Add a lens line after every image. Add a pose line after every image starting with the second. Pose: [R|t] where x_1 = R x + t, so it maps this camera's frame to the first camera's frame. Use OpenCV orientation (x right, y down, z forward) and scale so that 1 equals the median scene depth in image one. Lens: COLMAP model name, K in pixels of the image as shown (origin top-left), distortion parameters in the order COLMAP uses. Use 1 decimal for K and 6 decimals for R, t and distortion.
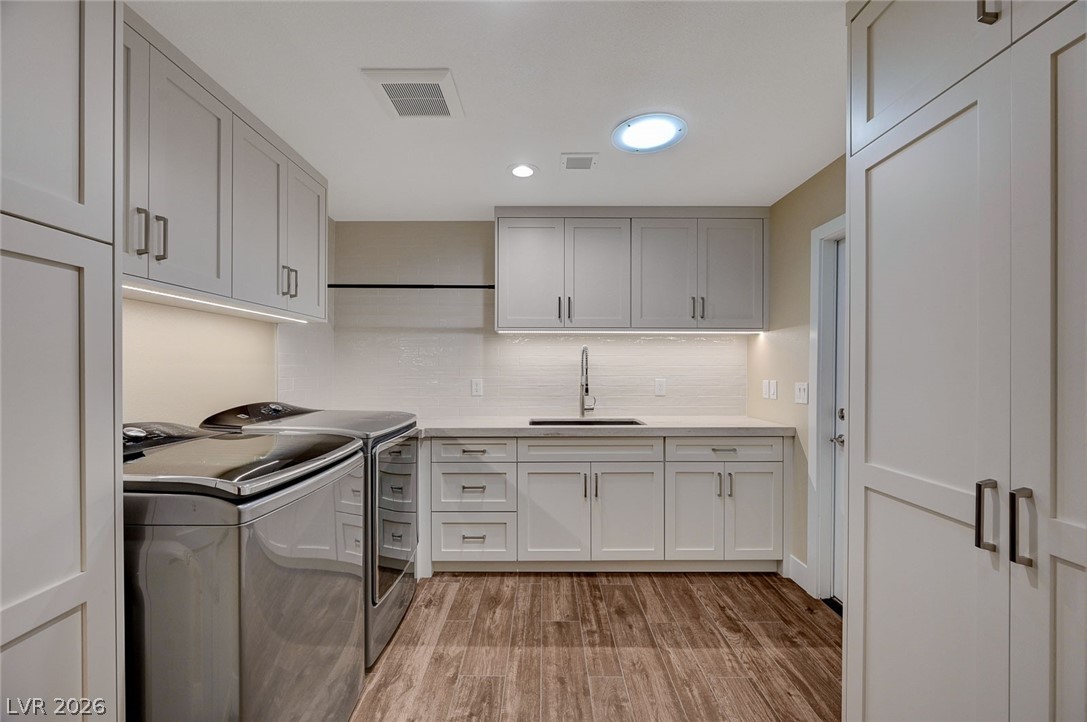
lens RADIAL K [[435.8, 0, 545.7], [0, 435.8, 367.2], [0, 0, 1]] dist [-0.003347, -0.000192]
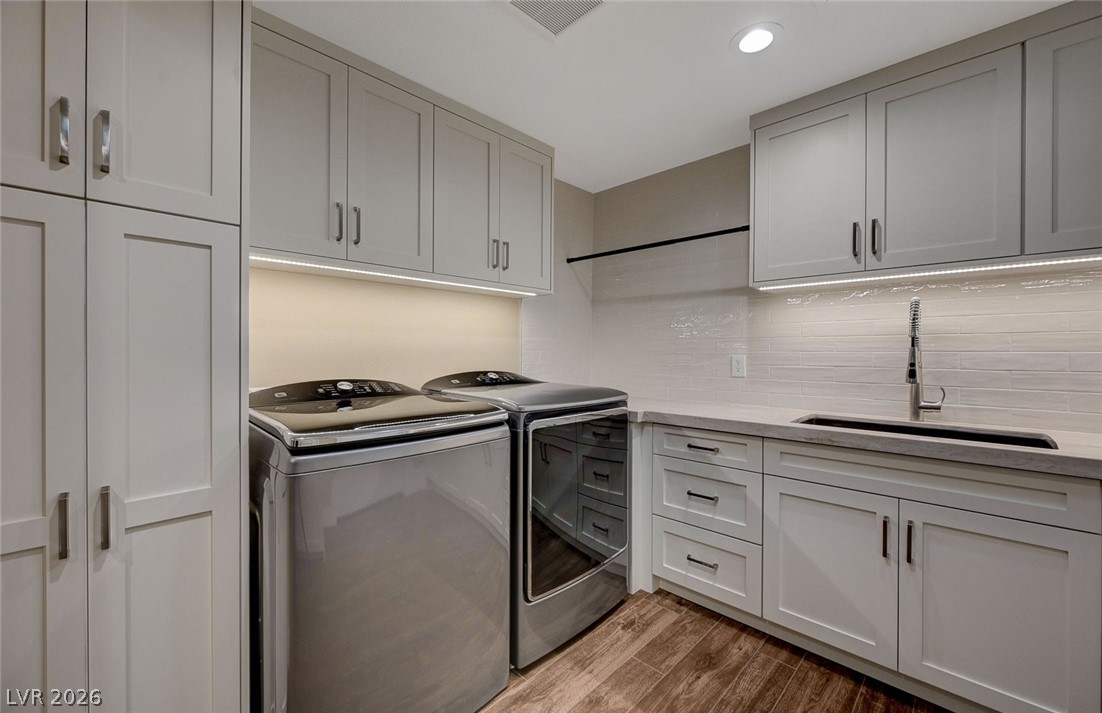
lens RADIAL K [[443.3, 0, 549.9], [0, 443.3, 352.3], [0, 0, 1]] dist [-0.002292, -0.000431]
pose [[0.711044, 0.001550, -0.703146, 0.187744], [-0.003028, 0.999995, -0.000858, 0.029551], [0.703141, 0.002739, 0.711045, 0.272627]]
